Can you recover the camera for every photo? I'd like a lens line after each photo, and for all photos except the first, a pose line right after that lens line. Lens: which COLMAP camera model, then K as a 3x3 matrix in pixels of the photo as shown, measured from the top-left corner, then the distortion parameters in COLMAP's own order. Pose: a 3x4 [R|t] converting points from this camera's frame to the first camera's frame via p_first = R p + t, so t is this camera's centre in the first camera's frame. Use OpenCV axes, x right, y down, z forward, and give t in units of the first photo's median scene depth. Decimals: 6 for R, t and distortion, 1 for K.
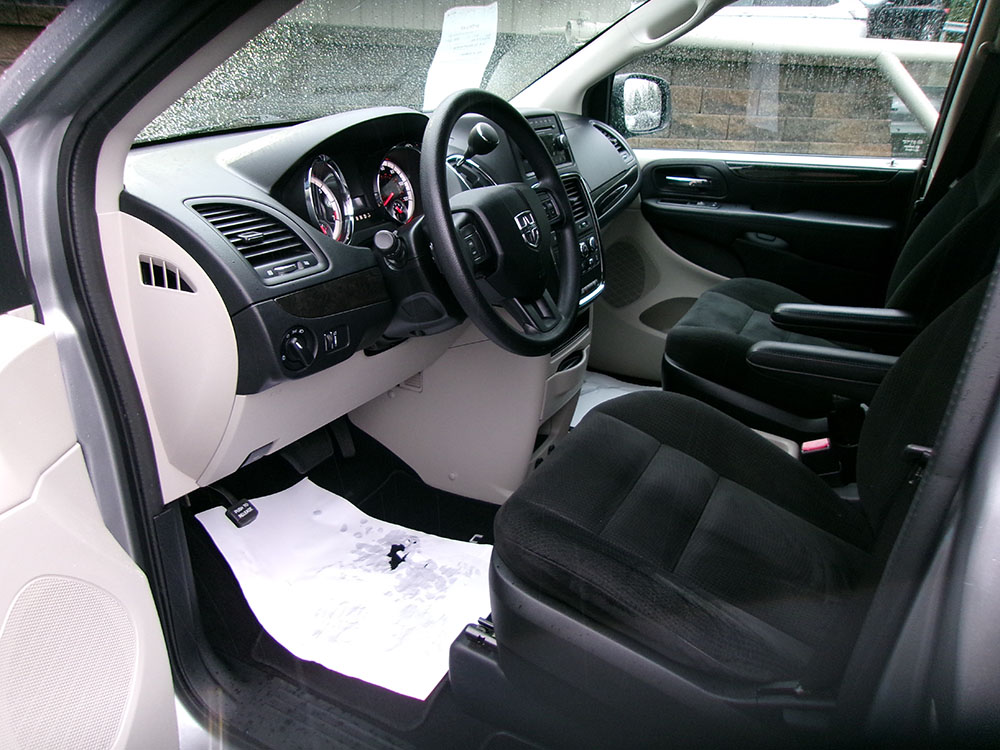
lens RADIAL K [[773.7, 0, 500.0], [0, 773.7, 375.0], [0, 0, 1]] dist [0.002623, 0.011243]
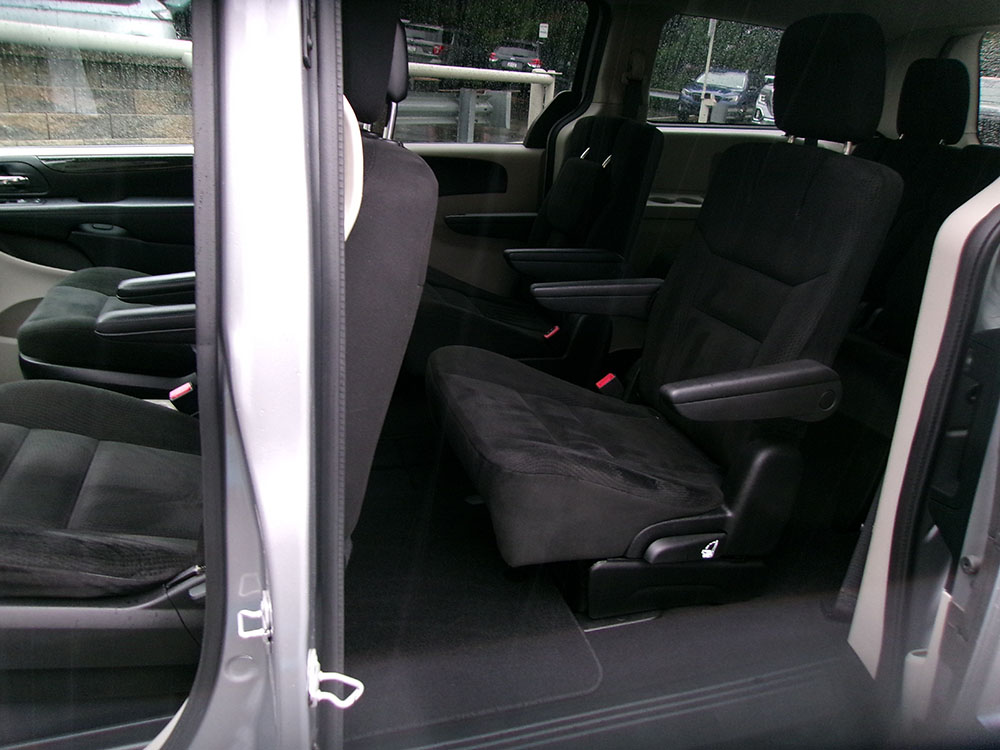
lens RADIAL K [[775.9, 0, 540.7], [0, 775.9, 375.4], [0, 0, 1]] dist [-0.006861, -0.005878]
pose [[0.694830, -0.244939, 0.676178, 0.004045], [0.244017, 0.964733, 0.098717, 0.054324], [-0.676511, 0.096407, 0.730095, -0.129457]]
